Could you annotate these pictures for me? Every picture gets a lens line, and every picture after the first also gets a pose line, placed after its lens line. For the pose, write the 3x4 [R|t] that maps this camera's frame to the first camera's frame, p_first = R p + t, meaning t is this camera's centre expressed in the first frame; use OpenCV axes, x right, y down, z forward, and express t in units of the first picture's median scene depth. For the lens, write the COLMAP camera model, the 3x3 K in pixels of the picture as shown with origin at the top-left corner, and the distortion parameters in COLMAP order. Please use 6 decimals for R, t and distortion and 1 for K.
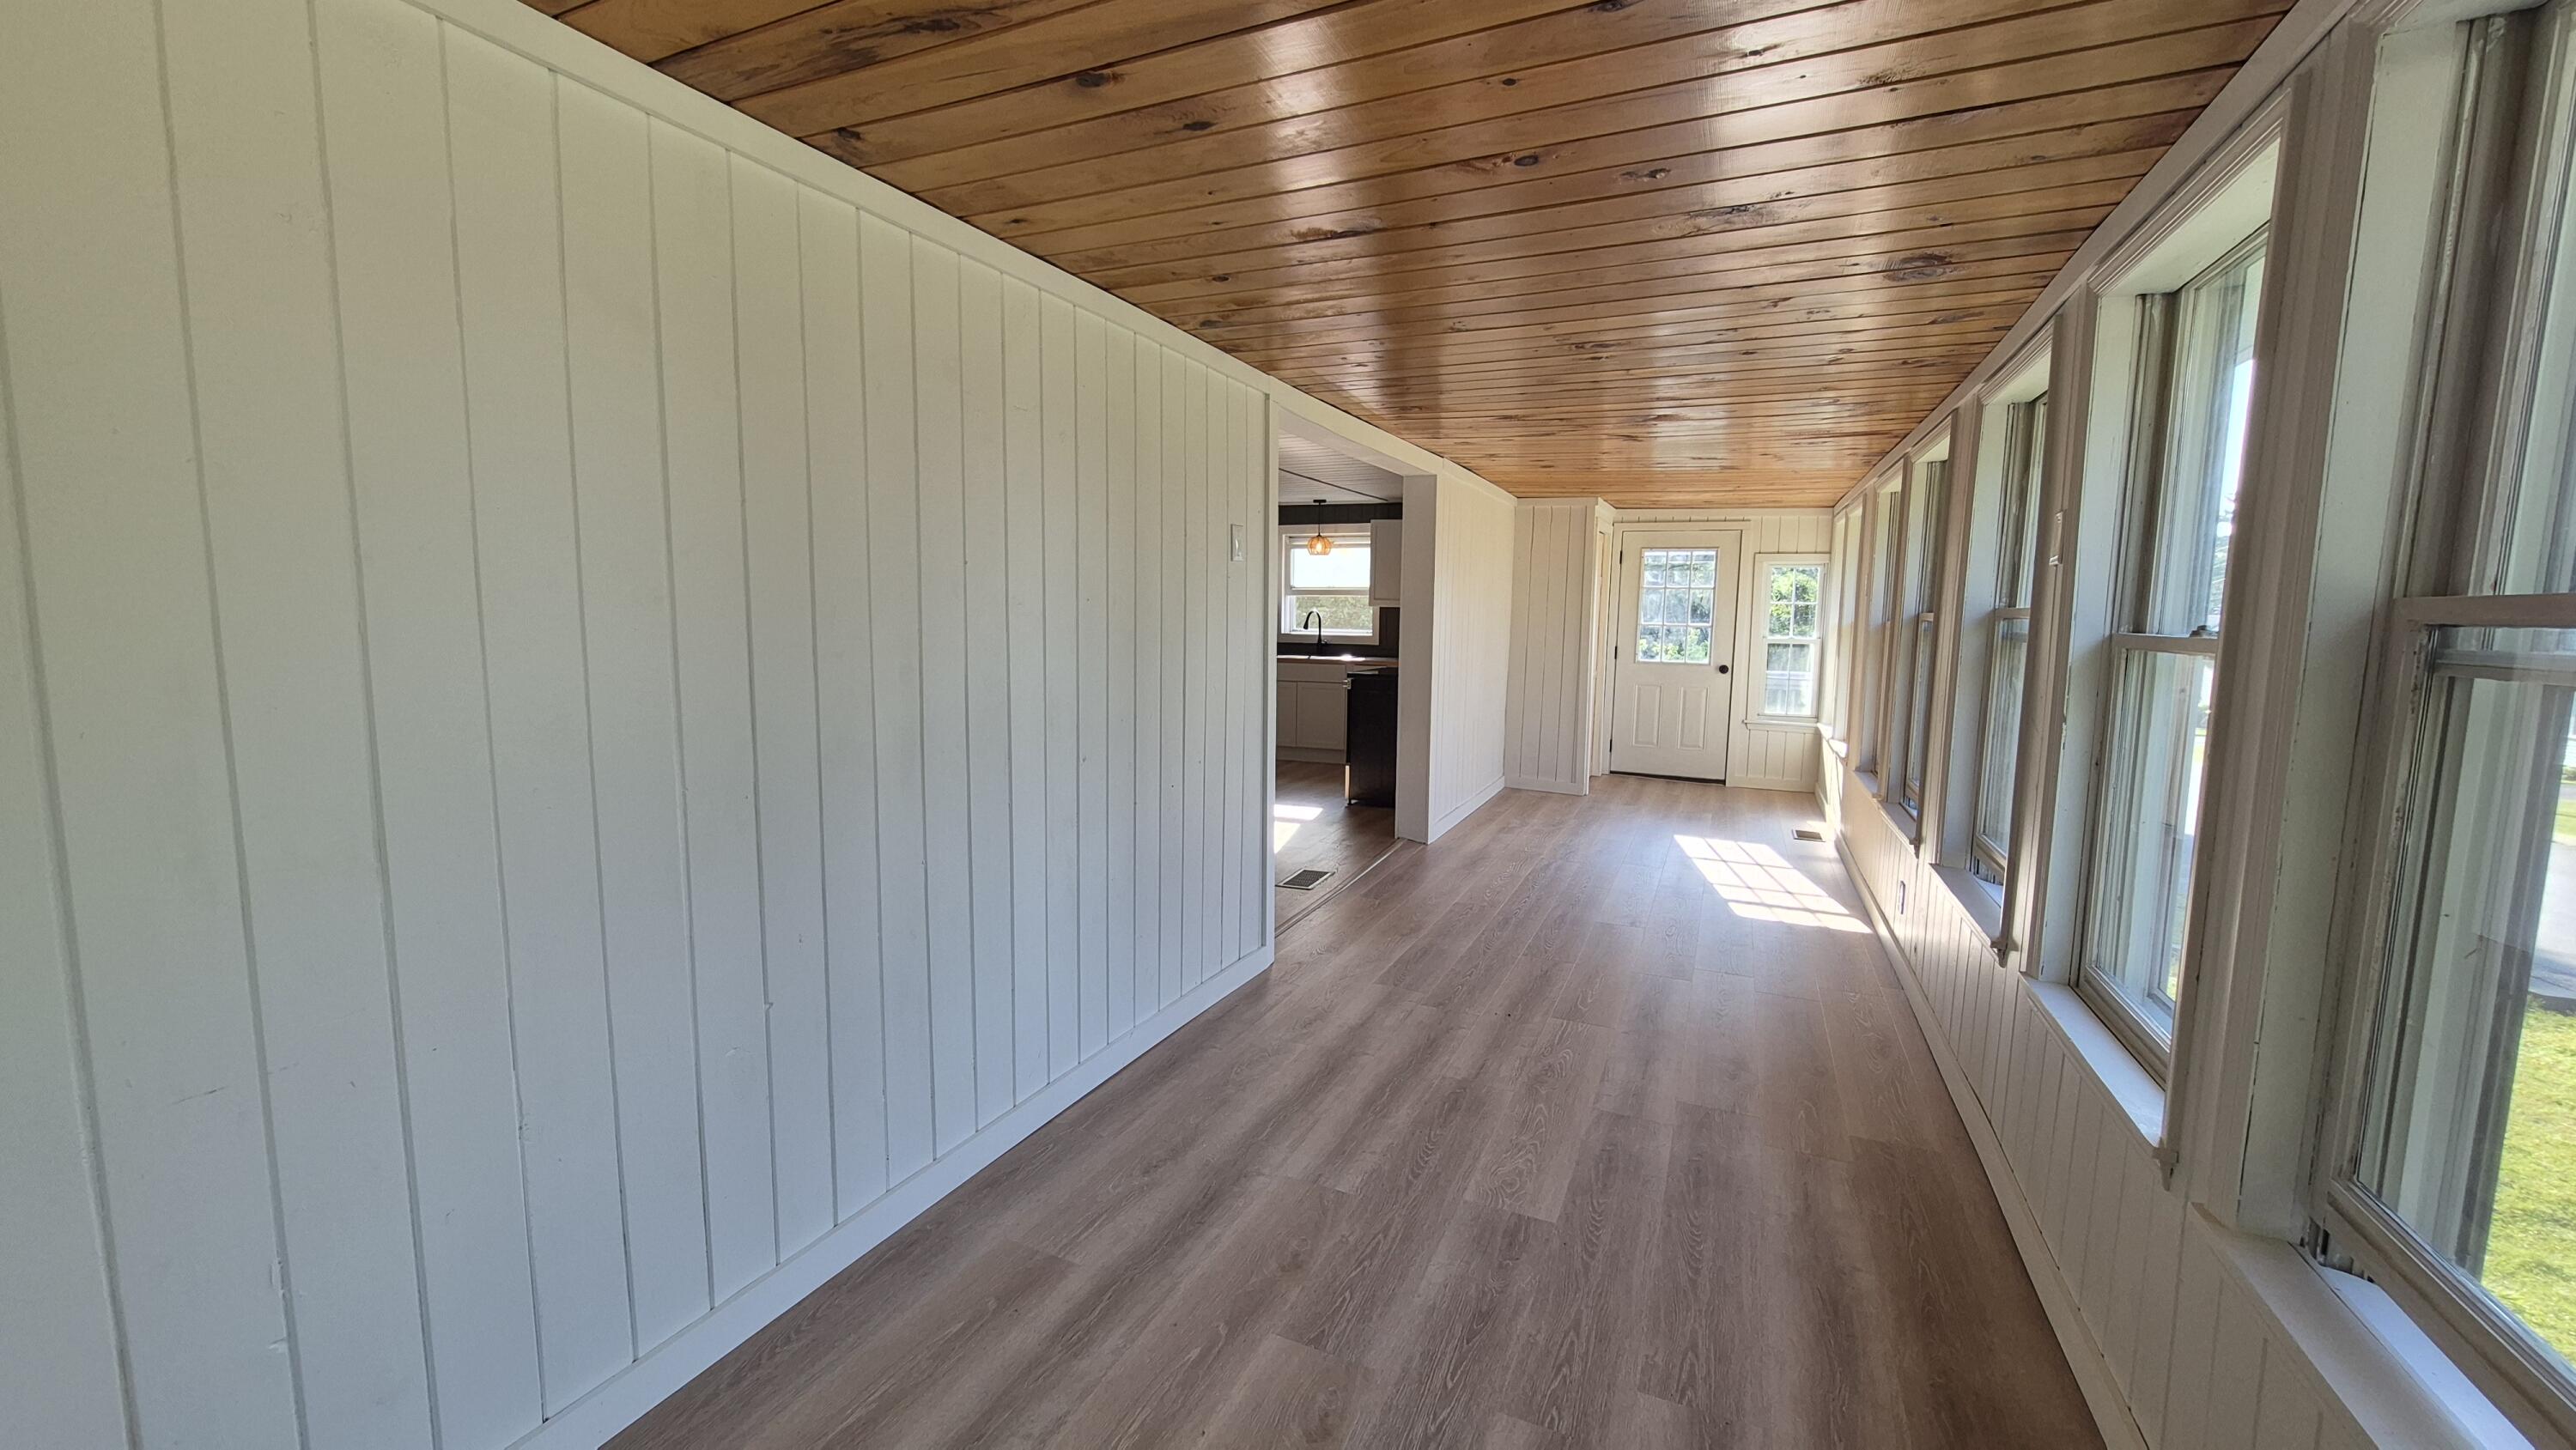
lens RADIAL K [[1007.4, 0, 1293.2], [0, 1007.4, 725.5], [0, 0, 1]] dist [-0.002021, -0.000008]
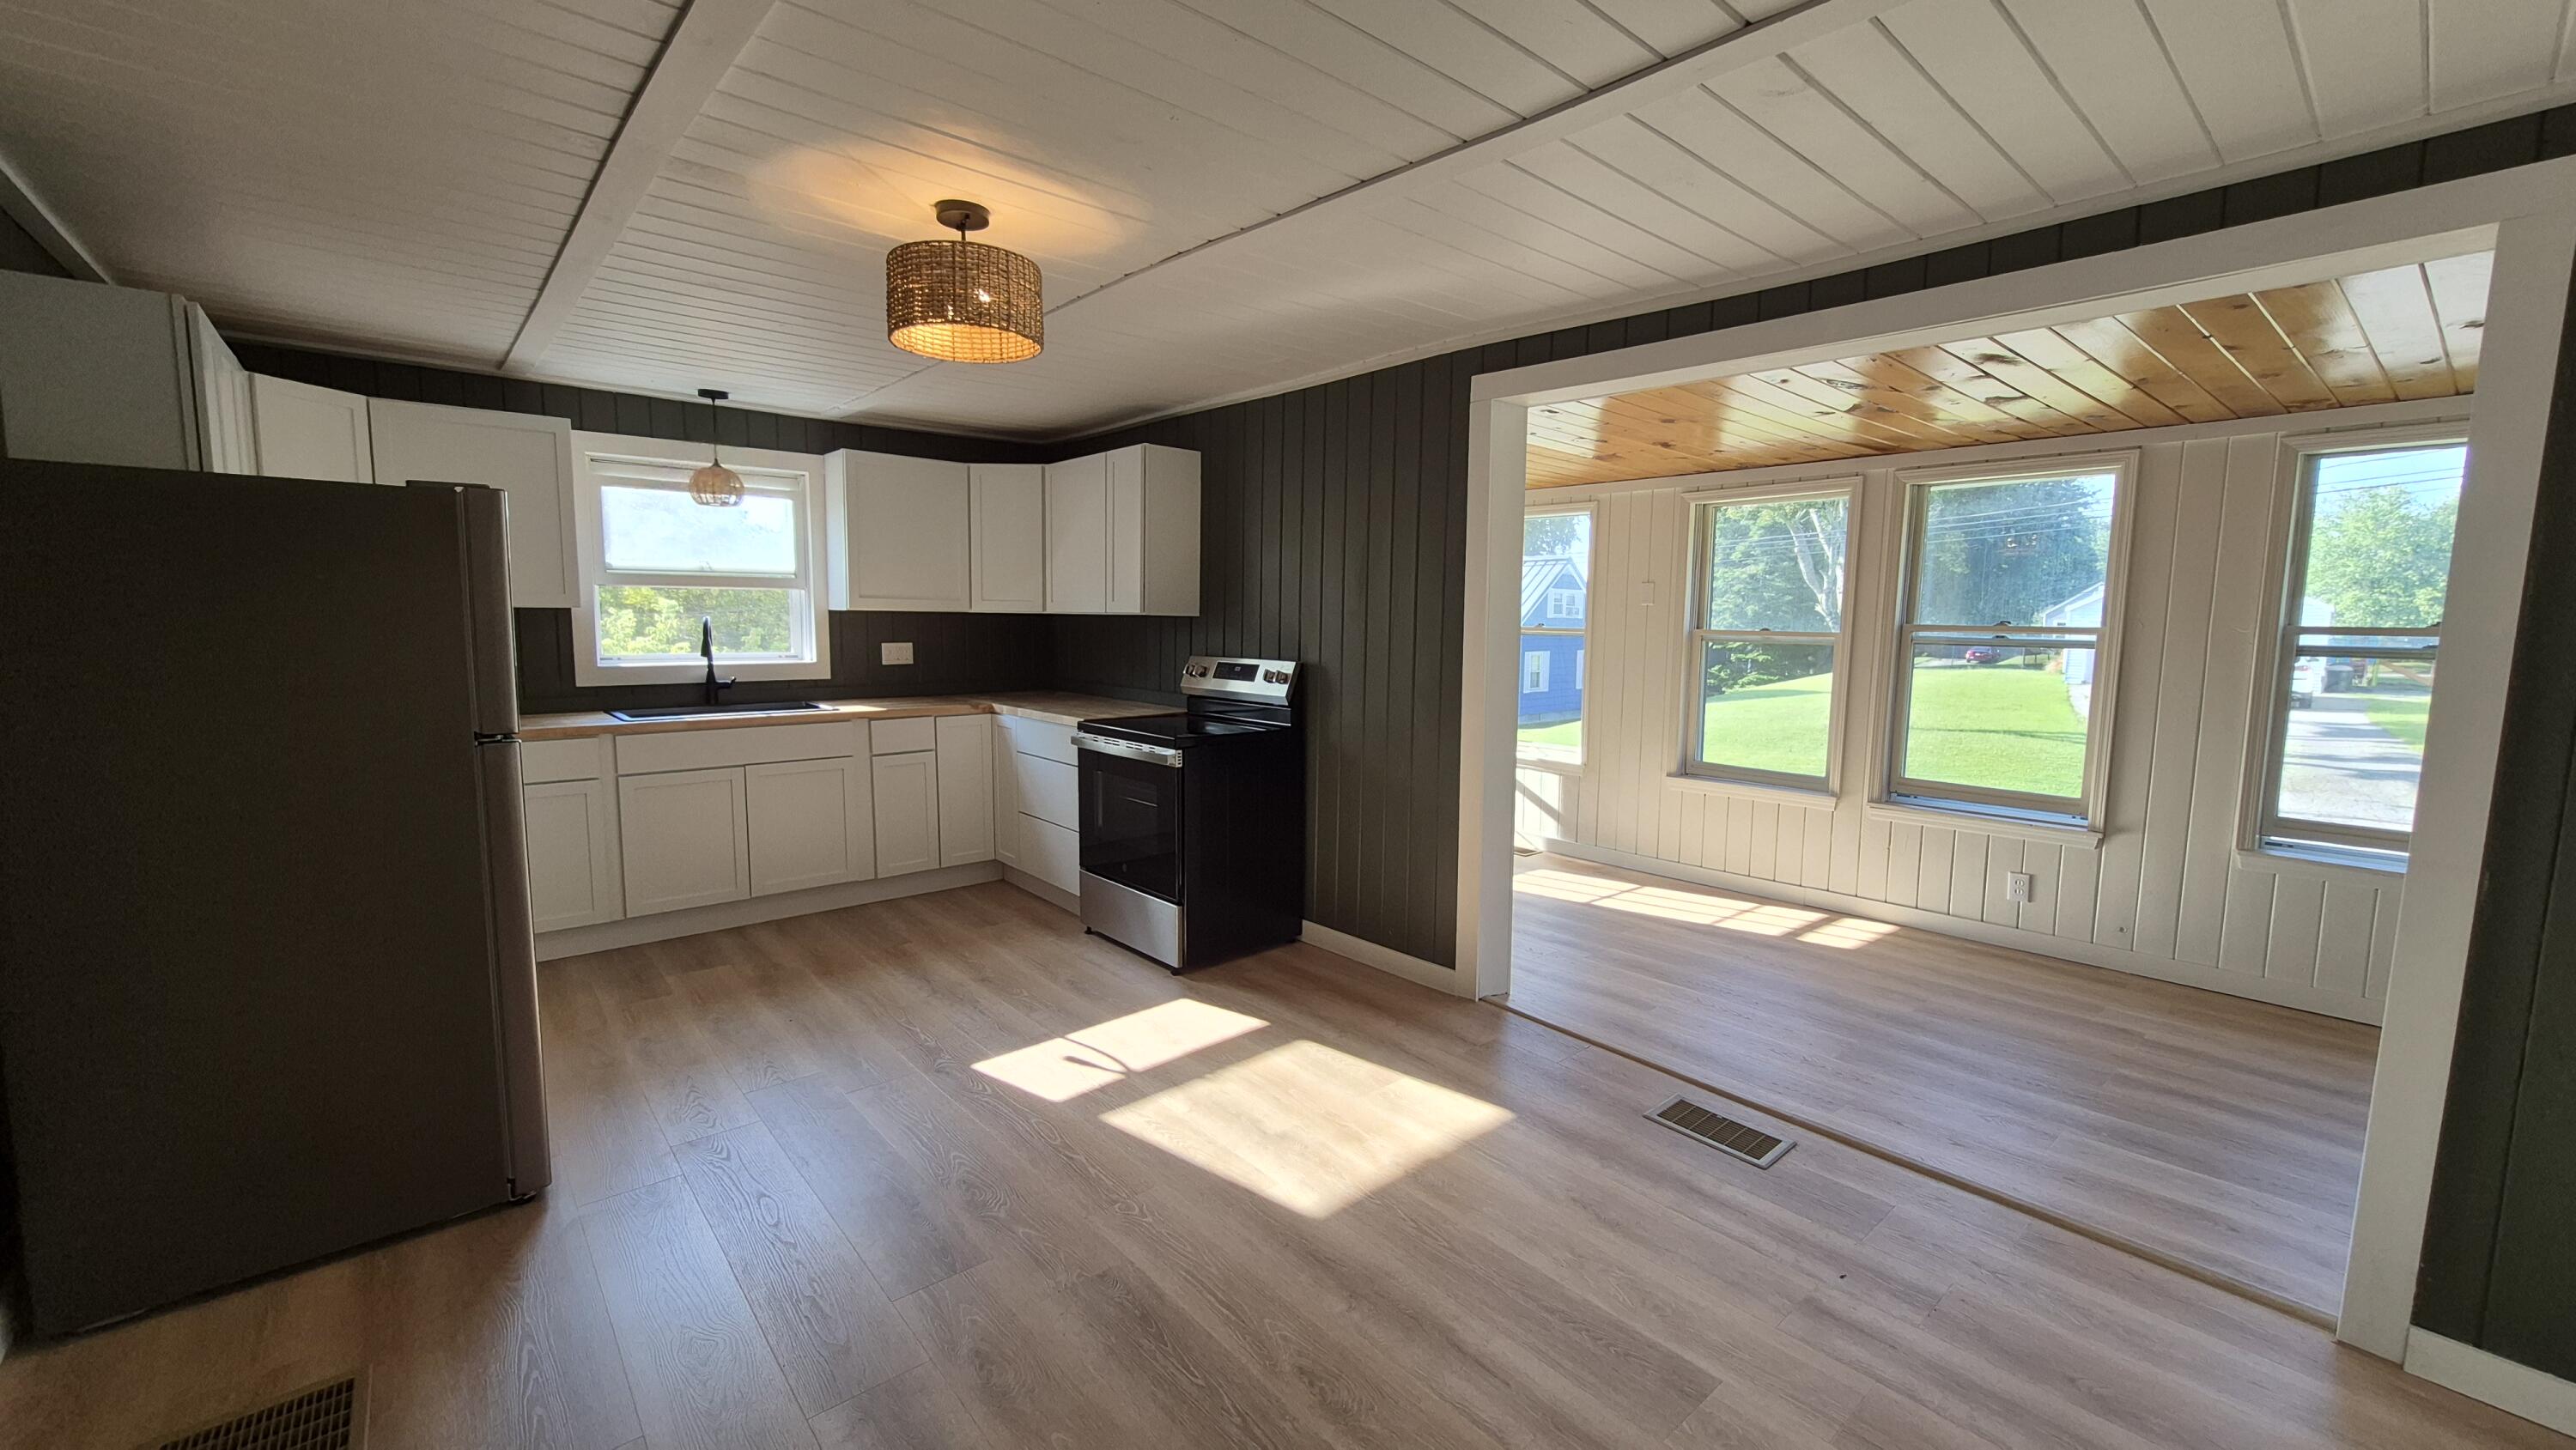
lens RADIAL K [[1020.6, 0, 1300.0], [0, 1020.6, 718.7], [0, 0, 1]] dist [-0.003053, -0.000080]
pose [[0.414743, -0.103226, 0.904064, -0.327343], [0.091645, 0.993231, 0.071364, -0.075725], [-0.905312, 0.053255, 0.421396, 0.540112]]
